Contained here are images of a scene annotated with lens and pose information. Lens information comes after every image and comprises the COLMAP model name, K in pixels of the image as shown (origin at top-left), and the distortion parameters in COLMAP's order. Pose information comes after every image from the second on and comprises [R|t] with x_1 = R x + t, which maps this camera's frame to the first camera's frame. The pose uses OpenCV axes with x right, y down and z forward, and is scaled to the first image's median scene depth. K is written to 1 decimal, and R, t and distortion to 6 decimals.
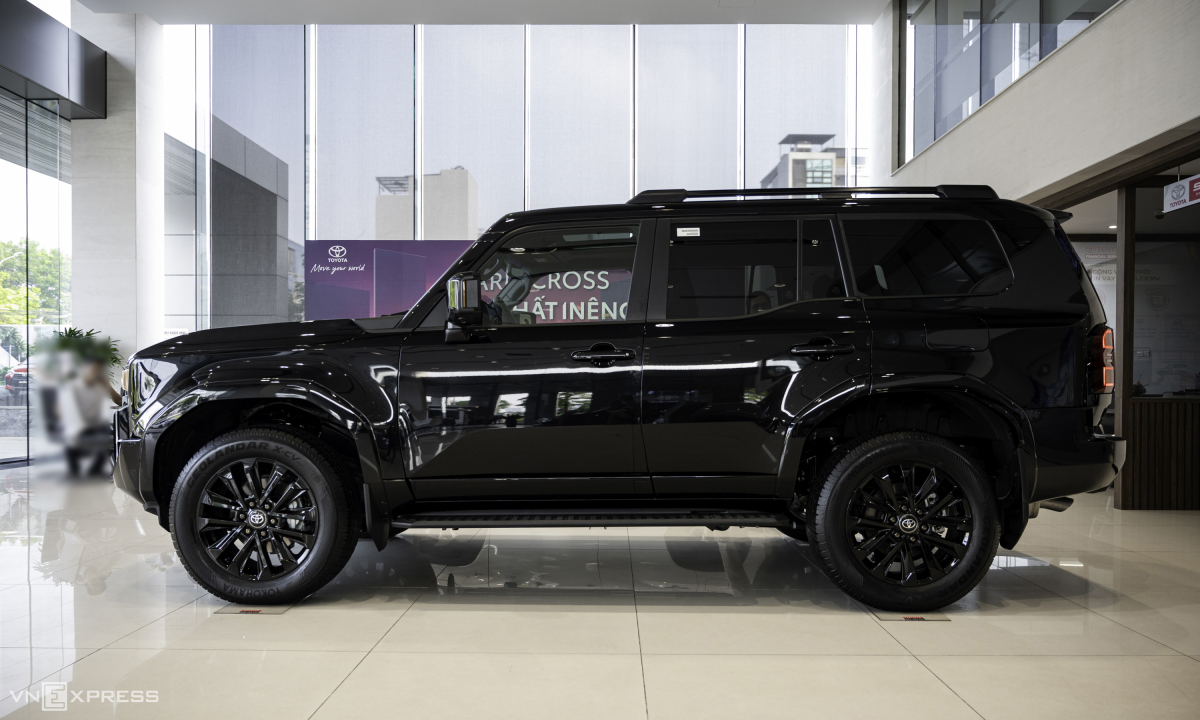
lens RADIAL K [[867.9, 0, 598.6], [0, 867.9, 364.3], [0, 0, 1]] dist [-0.008689, -0.002030]
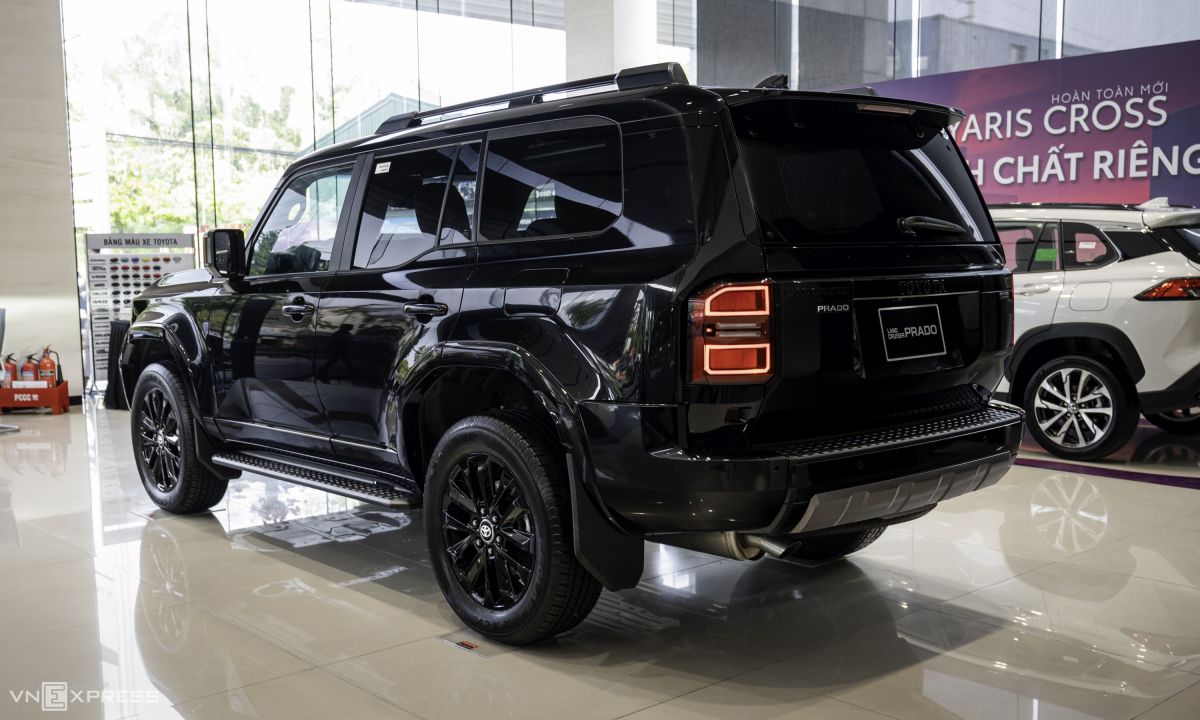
lens RADIAL K [[1244.8, 0, 599.2], [0, 1244.8, 360.7], [0, 0, 1]] dist [0.017453, 0.000000]
pose [[0.665838, 0.056291, -0.743970, 0.409887], [0.034892, 0.993709, 0.106415, -0.029420], [0.745280, -0.096814, 0.659686, 0.108598]]
